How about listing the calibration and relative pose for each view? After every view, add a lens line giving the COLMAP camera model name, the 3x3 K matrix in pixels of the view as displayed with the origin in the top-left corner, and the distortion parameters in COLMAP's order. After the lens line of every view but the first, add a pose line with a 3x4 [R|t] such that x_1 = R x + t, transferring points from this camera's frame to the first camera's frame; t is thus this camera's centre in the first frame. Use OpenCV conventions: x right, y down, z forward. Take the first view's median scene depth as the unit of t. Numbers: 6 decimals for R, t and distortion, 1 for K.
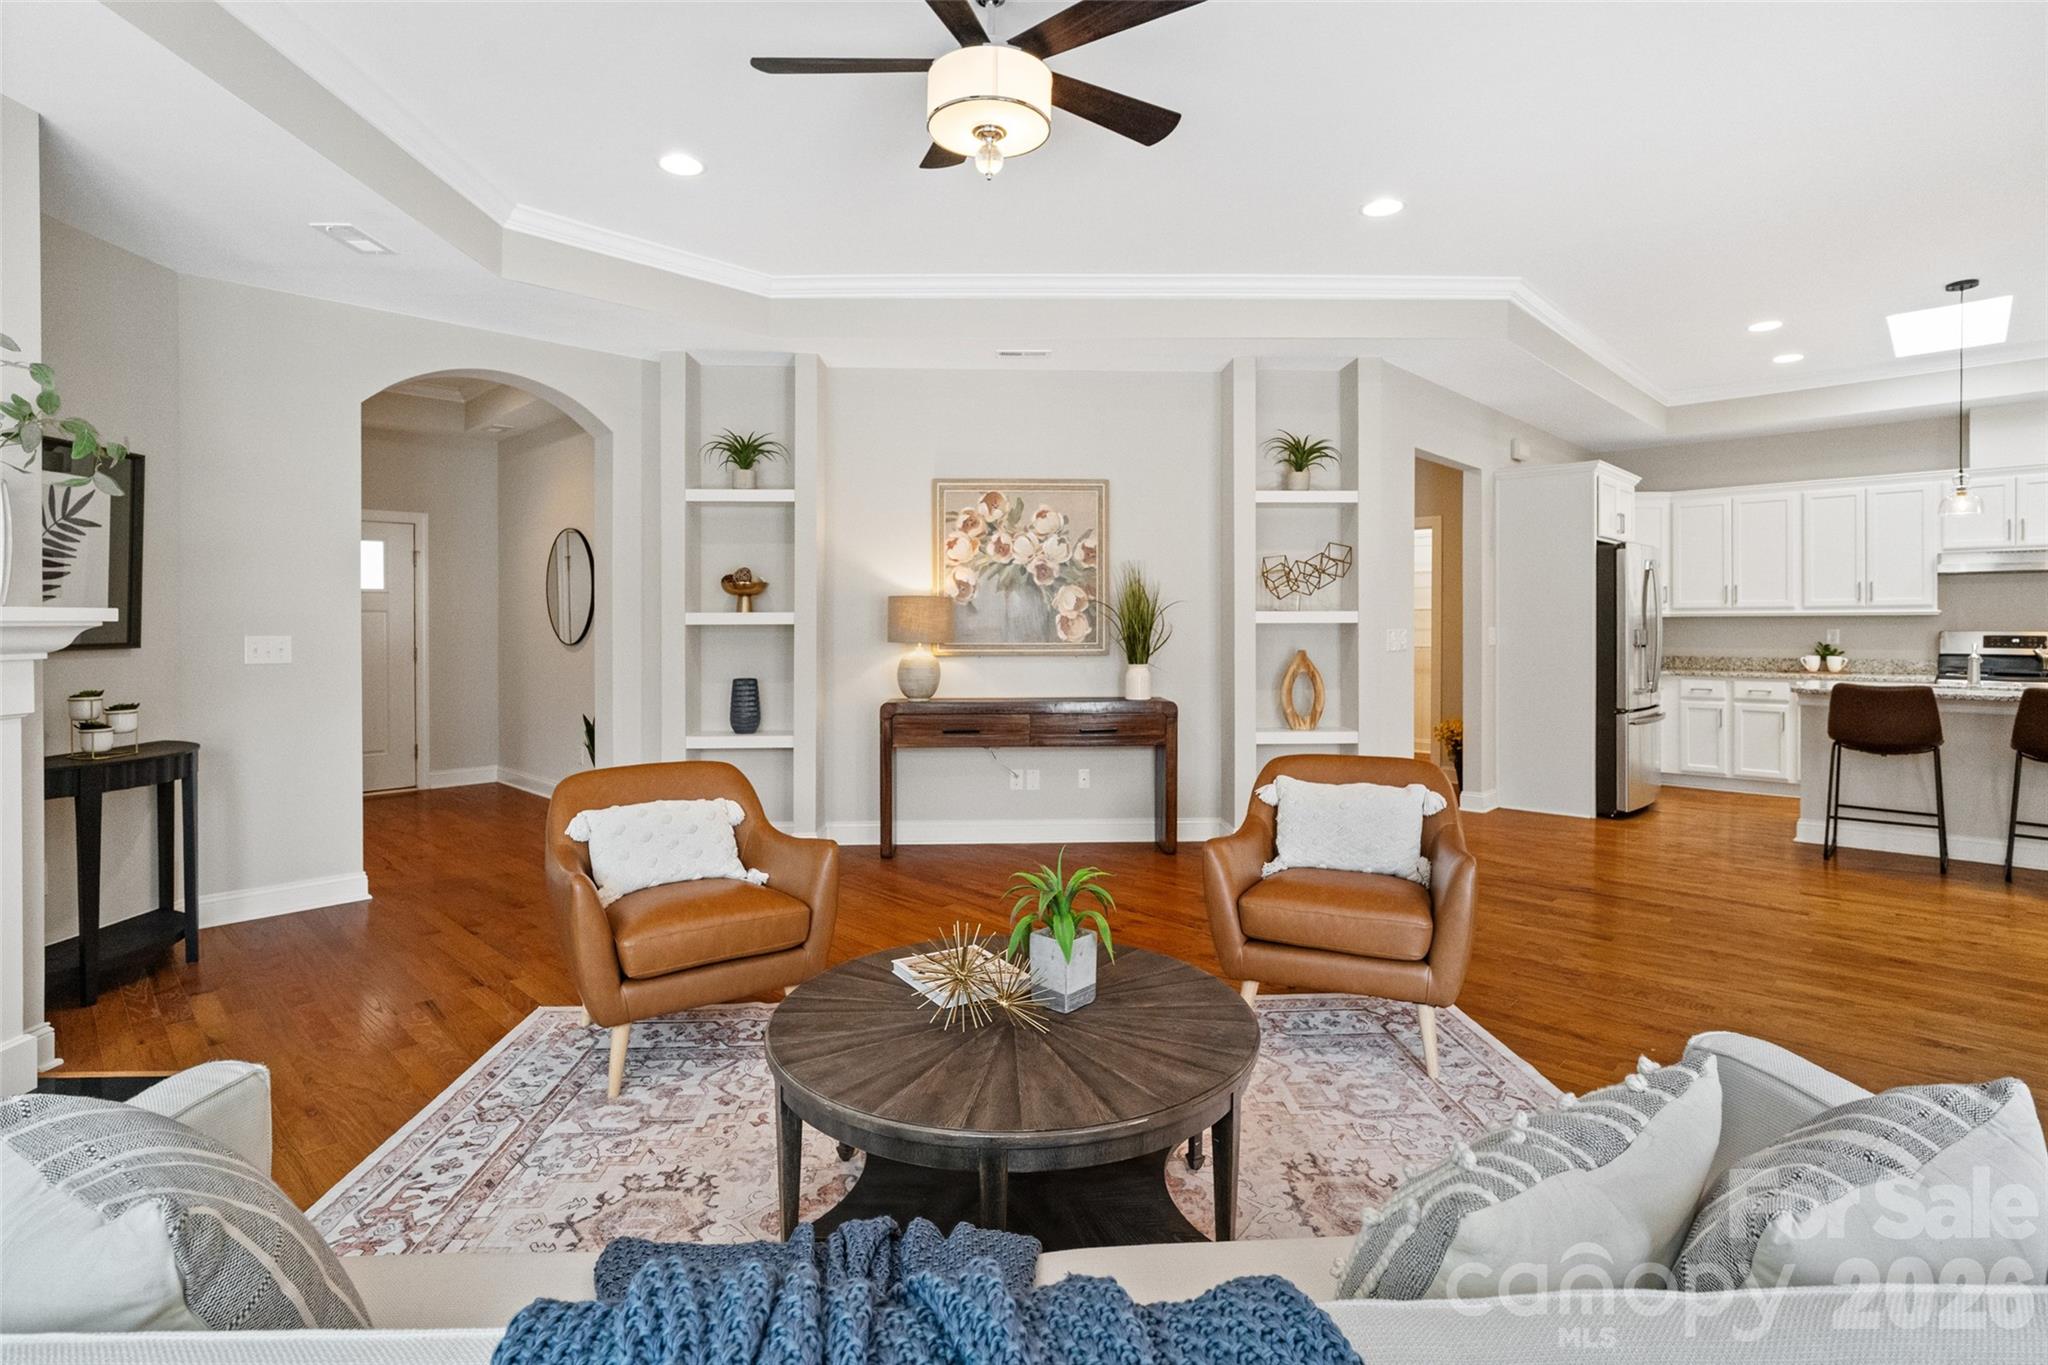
lens RADIAL K [[995.0, 0, 1021.7], [0, 995.0, 630.2], [0, 0, 1]] dist [-0.009113, 0.000714]
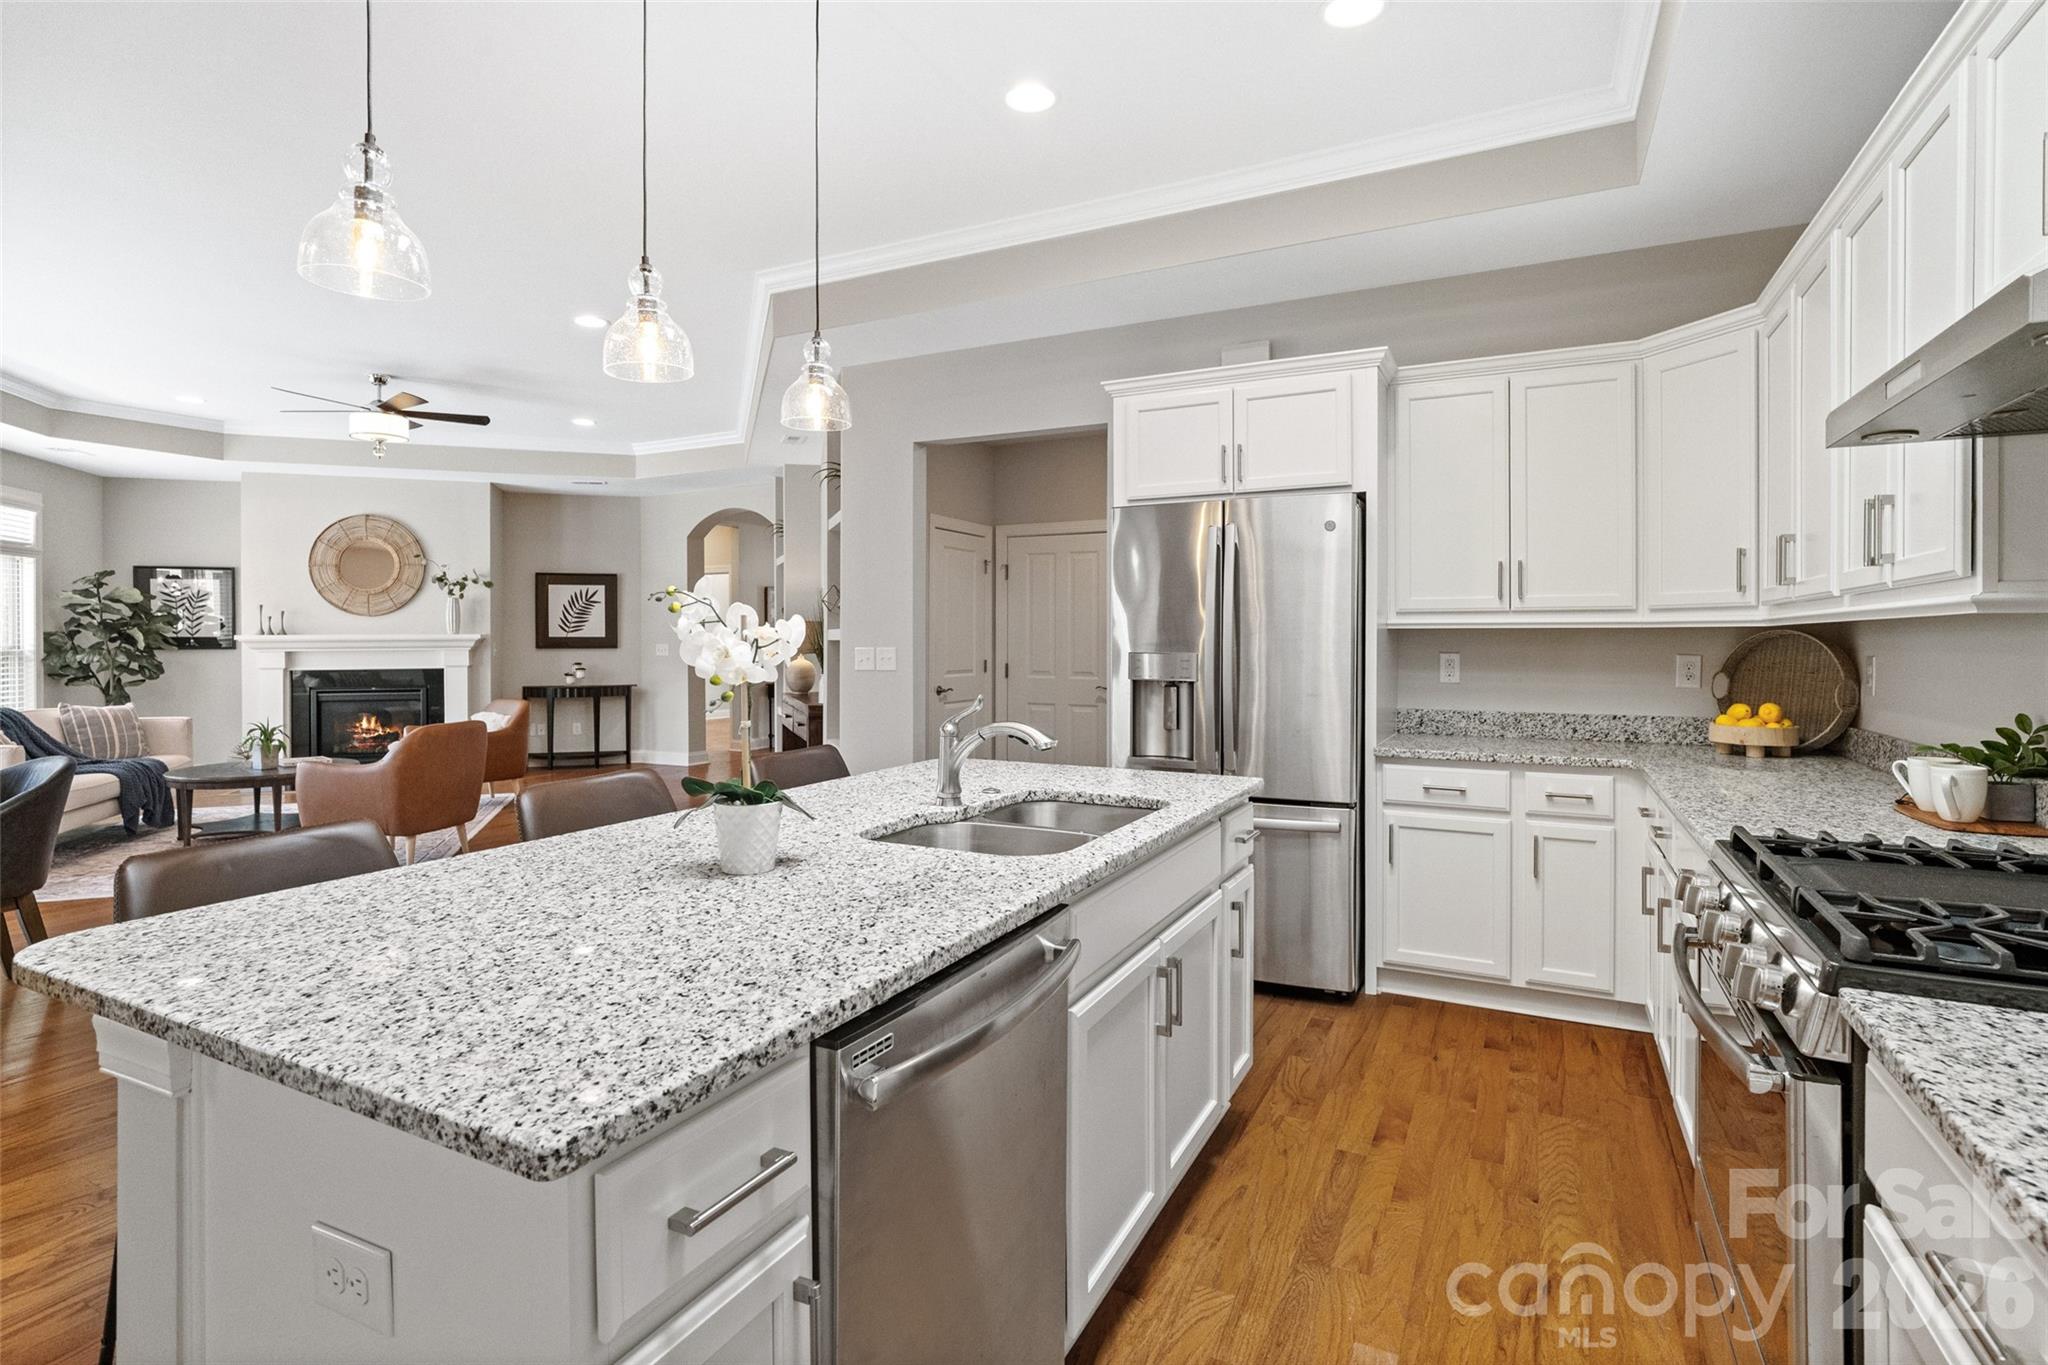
lens RADIAL K [[984.5, 0, 1032.3], [0, 984.5, 622.9], [0, 0, 1]] dist [-0.034100, 0.012920]
pose [[0.302284, -0.013198, -0.953127, 1.284107], [-0.006448, 0.999853, -0.015890, -0.010045], [0.953196, 0.010949, 0.302154, 0.854053]]
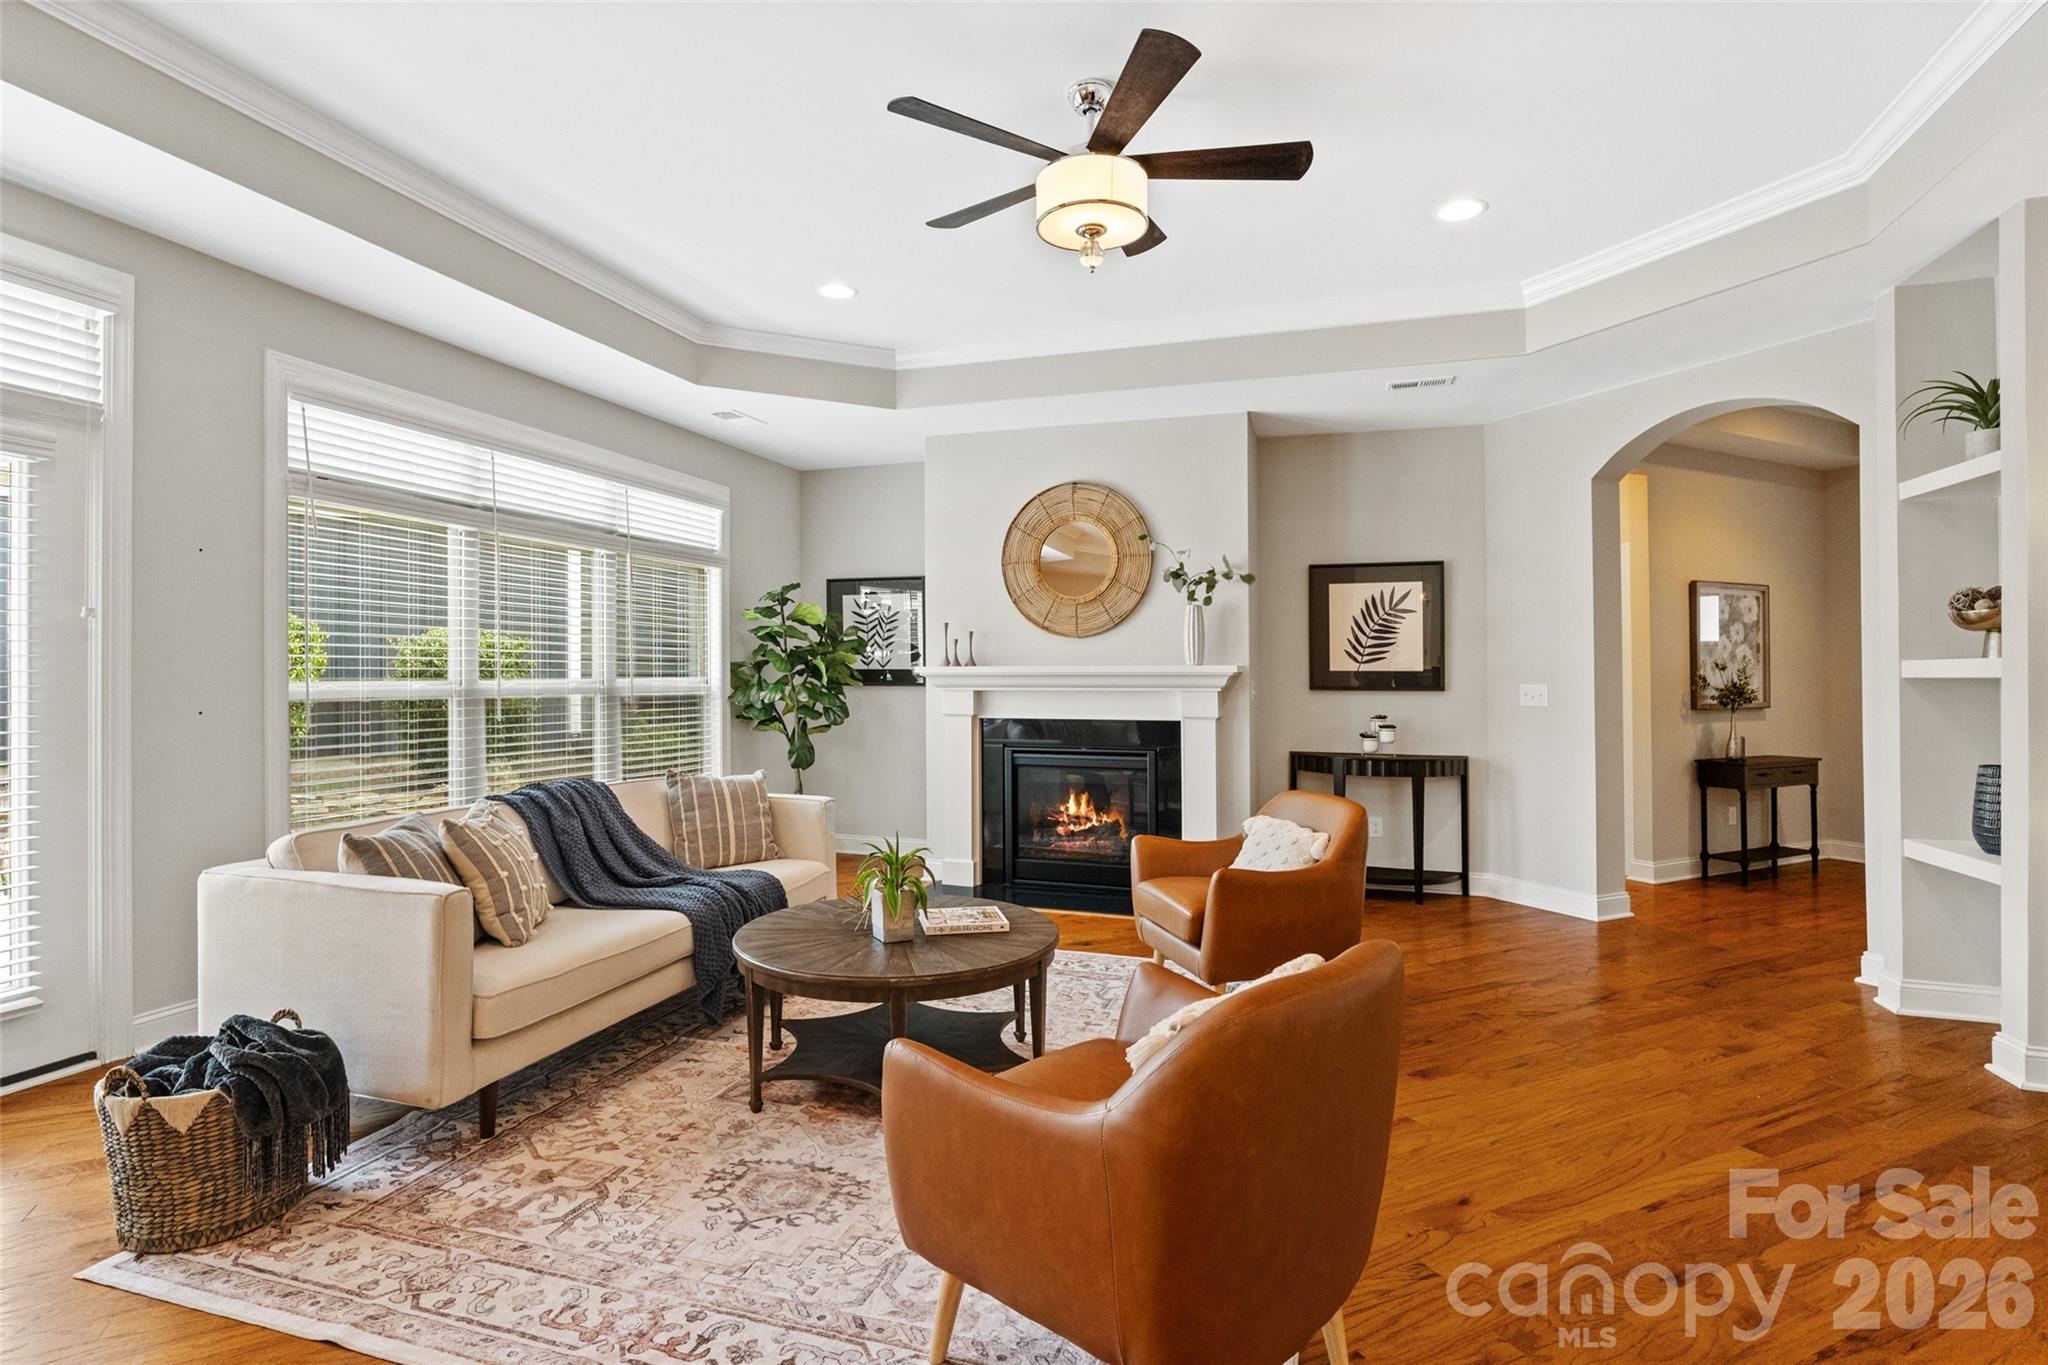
lens RADIAL K [[993.1, 0, 1024.0], [0, 993.1, 673.3], [0, 0, 1]] dist [-0.012558, 0.000269]
pose [[-0.339618, -0.002415, -0.940560, 0.488278], [-0.011036, 0.999938, 0.001418, -0.002502], [0.940499, 0.010861, -0.339624, 0.615679]]
